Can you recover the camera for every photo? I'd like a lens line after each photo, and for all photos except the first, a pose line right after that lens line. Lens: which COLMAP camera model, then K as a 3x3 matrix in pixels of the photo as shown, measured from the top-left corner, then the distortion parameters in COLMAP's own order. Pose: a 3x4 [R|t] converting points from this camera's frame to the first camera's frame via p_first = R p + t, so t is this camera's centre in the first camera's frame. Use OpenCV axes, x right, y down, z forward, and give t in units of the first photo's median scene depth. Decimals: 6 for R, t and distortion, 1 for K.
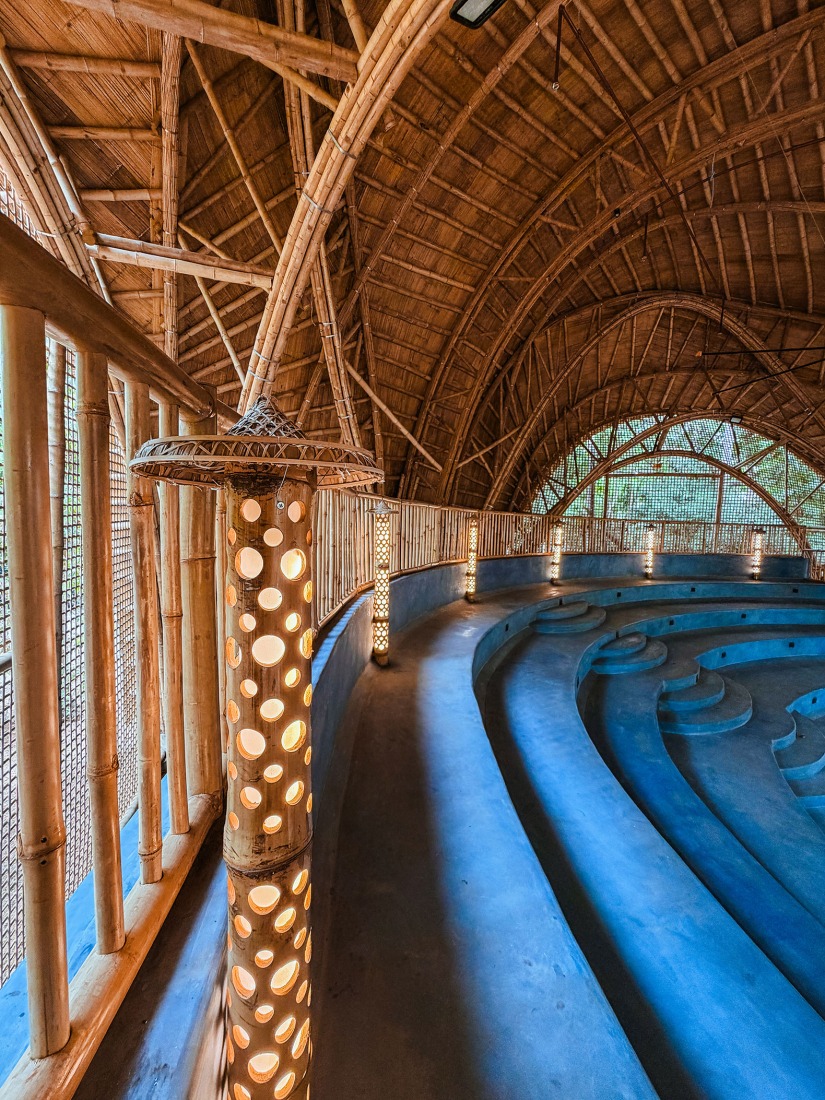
lens RADIAL K [[442.3, 0, 412.5], [0, 442.3, 547.9], [0, 0, 1]] dist [0.002106, -0.001000]
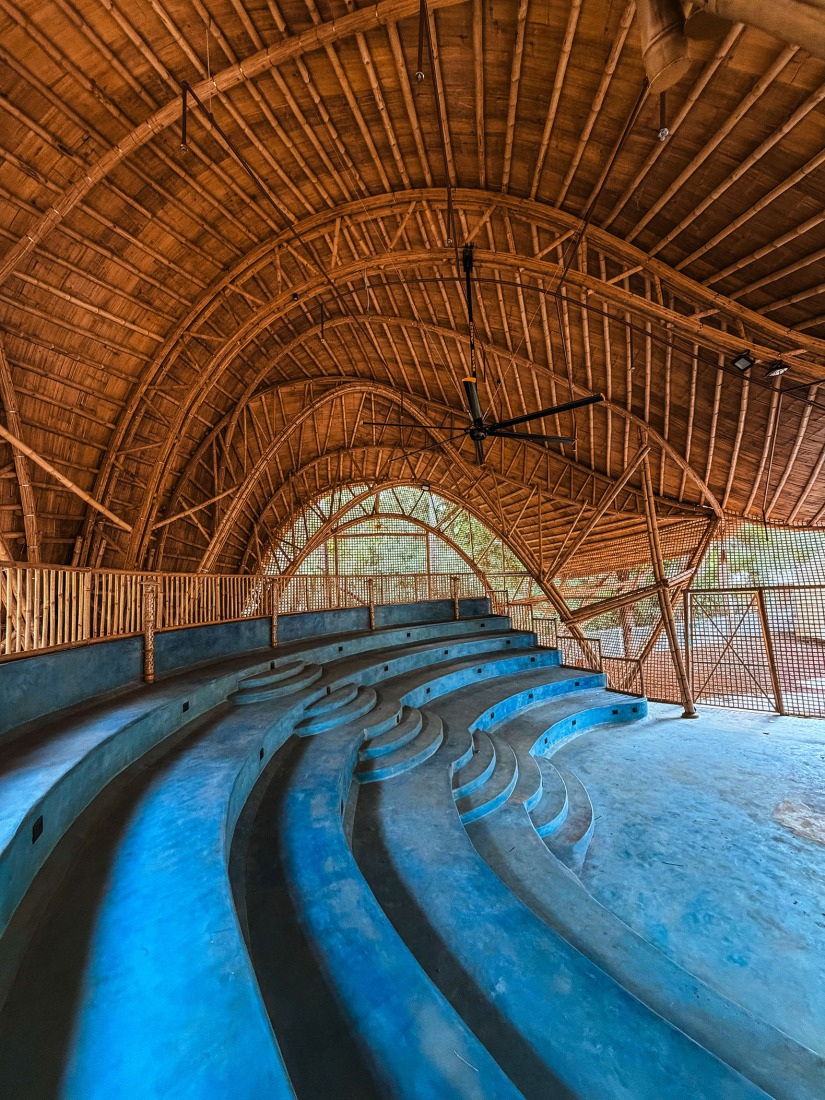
lens RADIAL K [[442.3, 0, 414.1], [0, 442.3, 546.7], [0, 0, 1]] dist [0.002106, -0.001000]
pose [[0.866633, -0.027744, 0.498174, 0.118192], [0.102719, 0.986986, -0.123725, 0.017578], [-0.488258, 0.158395, 0.858205, 0.007745]]
